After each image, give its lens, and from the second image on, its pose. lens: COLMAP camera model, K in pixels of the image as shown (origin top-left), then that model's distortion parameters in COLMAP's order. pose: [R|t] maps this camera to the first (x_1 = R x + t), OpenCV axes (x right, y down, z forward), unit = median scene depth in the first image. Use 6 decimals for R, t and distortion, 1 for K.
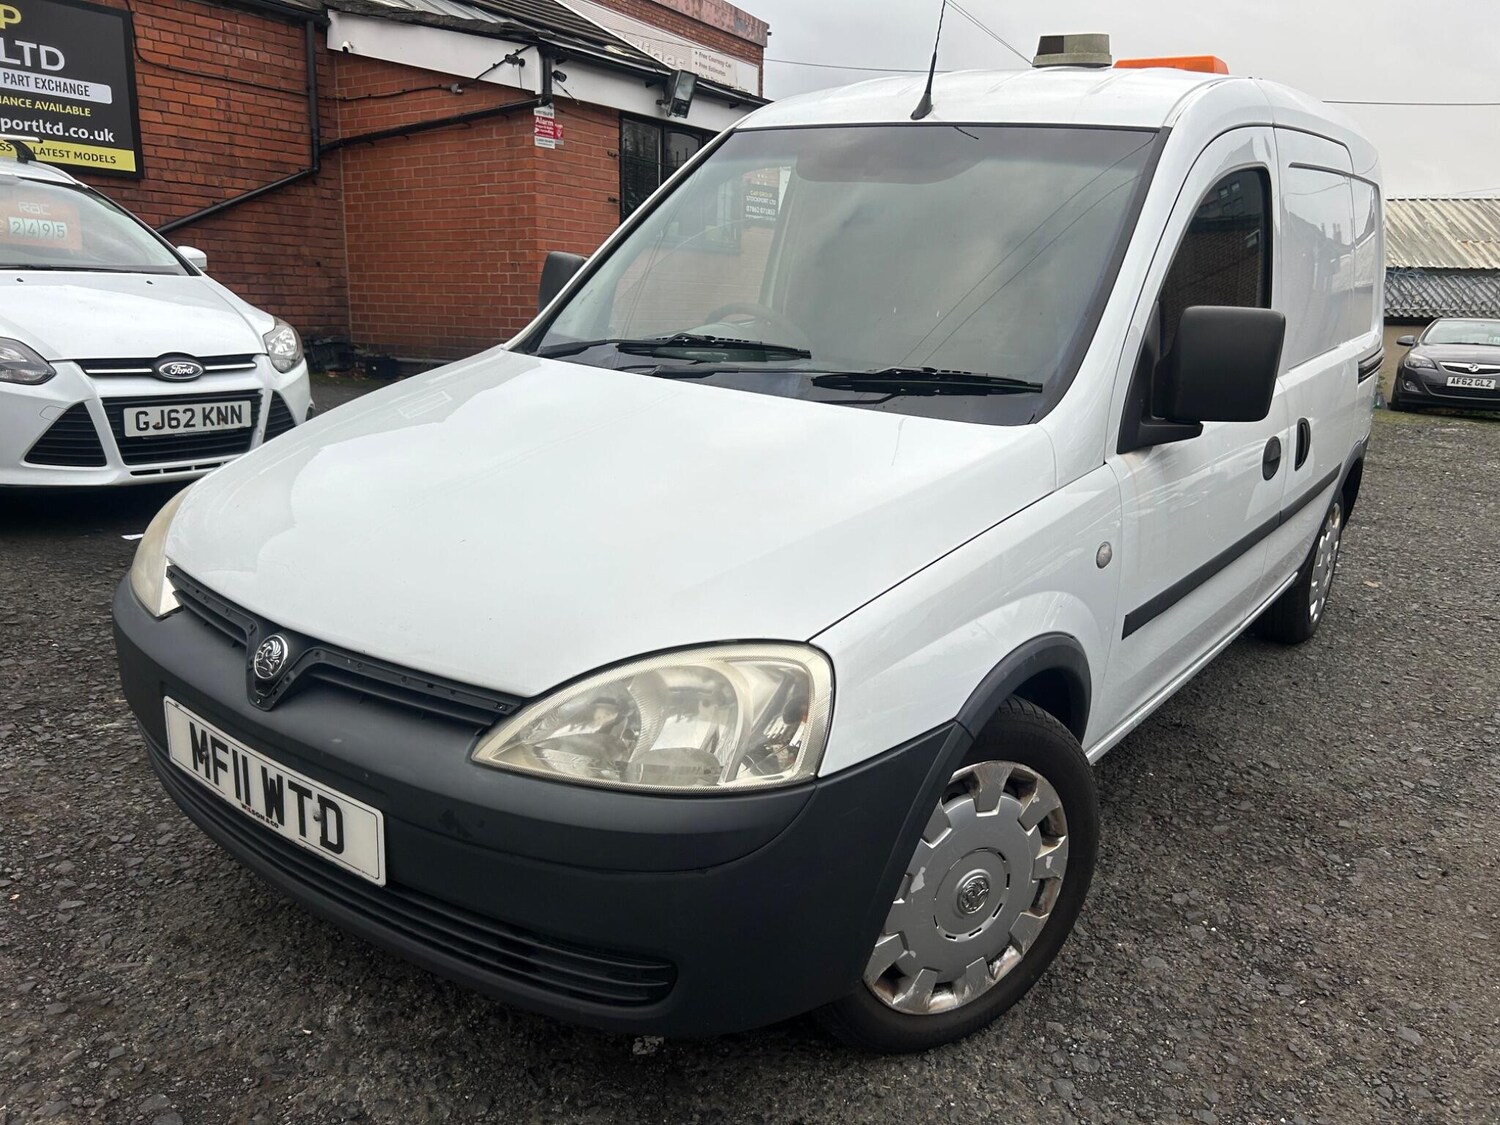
lens RADIAL K [[1128.7, 0, 757.7], [0, 1128.7, 576.9], [0, 0, 1]] dist [0.051181, -0.058868]
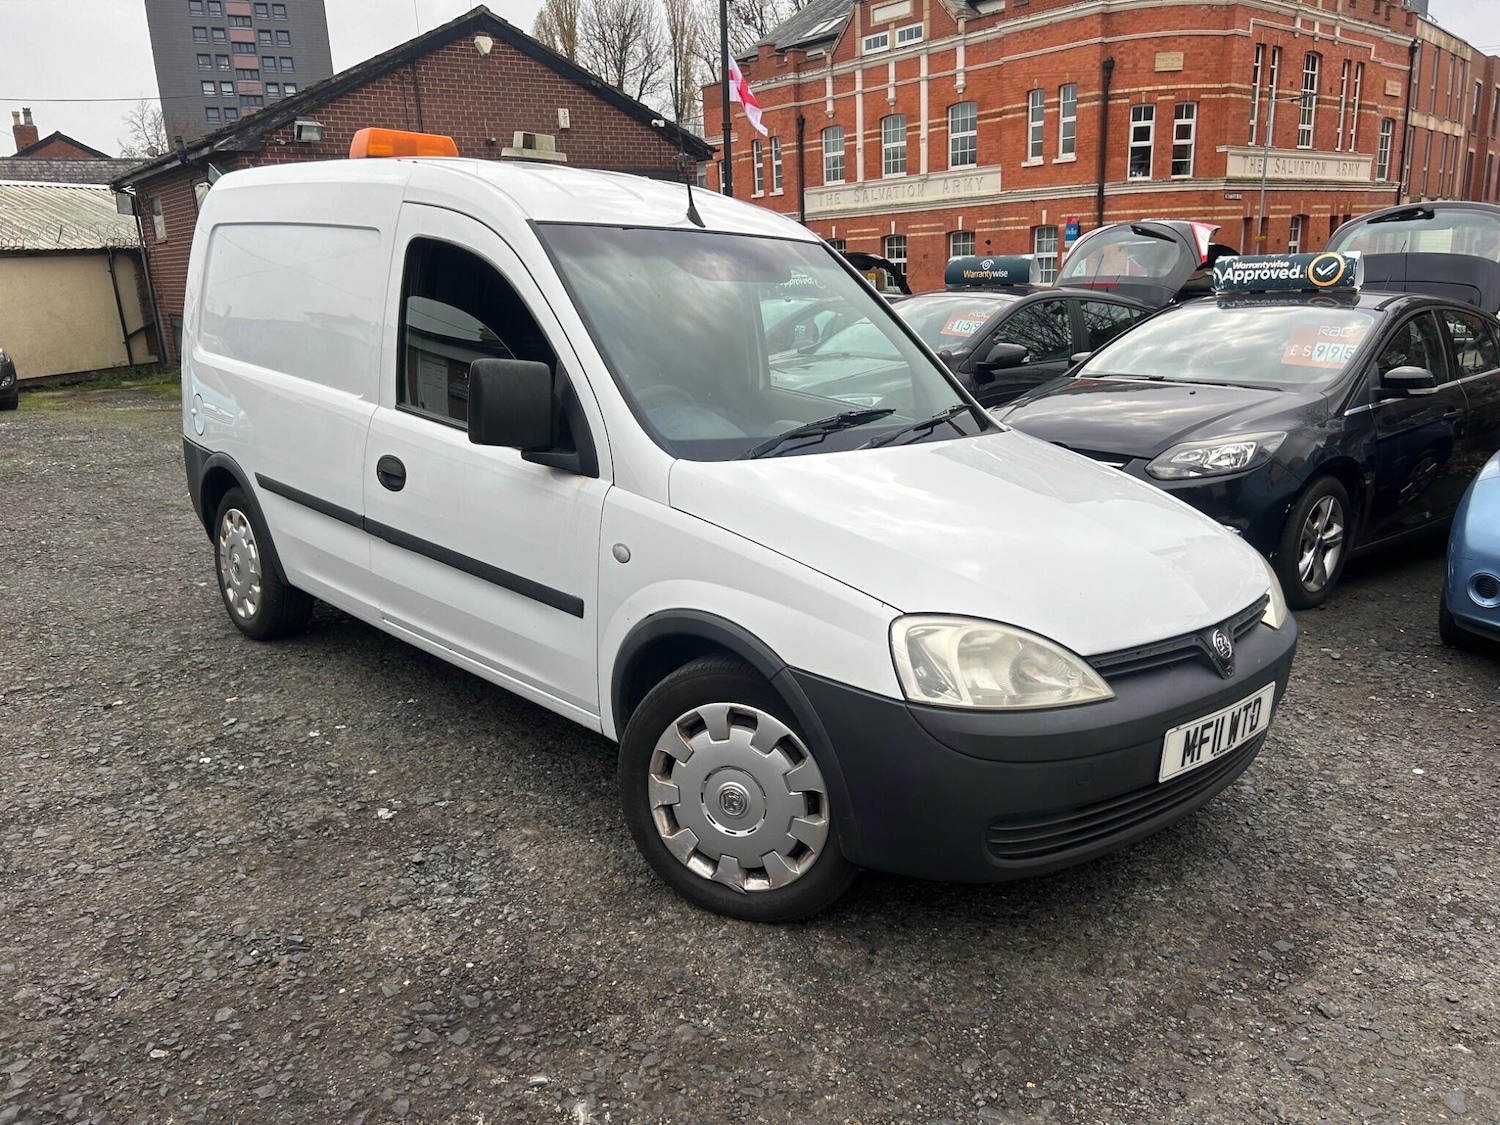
lens RADIAL K [[1128.7, 0, 755.5], [0, 1128.7, 573.2], [0, 0, 1]] dist [0.051181, -0.058868]
pose [[0.191395, -0.289237, 0.937929, -1.407010], [0.264651, 0.935409, 0.234455, -0.391554], [-0.945160, 0.203350, 0.255579, 0.849779]]
